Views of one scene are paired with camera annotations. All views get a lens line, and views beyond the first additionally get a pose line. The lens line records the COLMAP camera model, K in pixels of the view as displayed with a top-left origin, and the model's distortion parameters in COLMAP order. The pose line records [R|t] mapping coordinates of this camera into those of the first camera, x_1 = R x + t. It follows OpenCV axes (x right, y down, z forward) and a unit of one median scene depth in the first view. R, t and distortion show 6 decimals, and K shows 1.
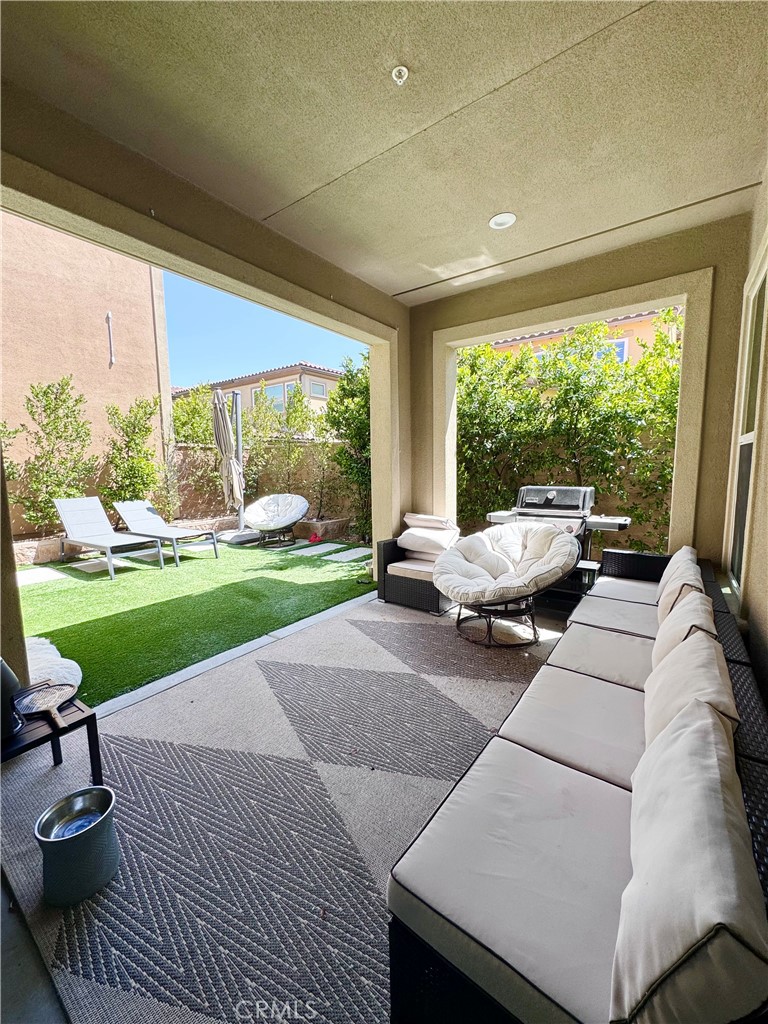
lens RADIAL K [[407.8, 0, 384.0], [0, 407.8, 512.0], [0, 0, 1]] dist [-0.000420, 0.000005]
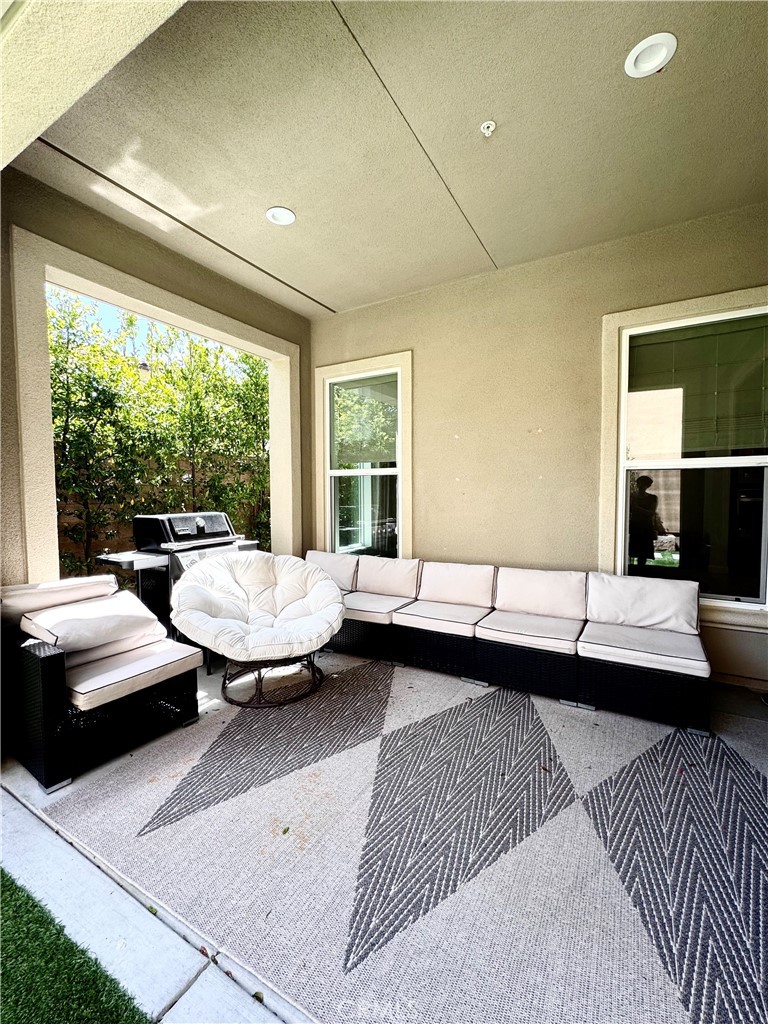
lens RADIAL K [[430.7, 0, 384.0], [0, 430.7, 512.0], [0, 0, 1]] dist [-0.001919, -0.000052]
pose [[-0.094154, -0.032613, 0.995023, -0.717806], [0.120172, 0.991783, 0.043878, -0.078816], [-0.988278, 0.123706, -0.089461, 0.962363]]
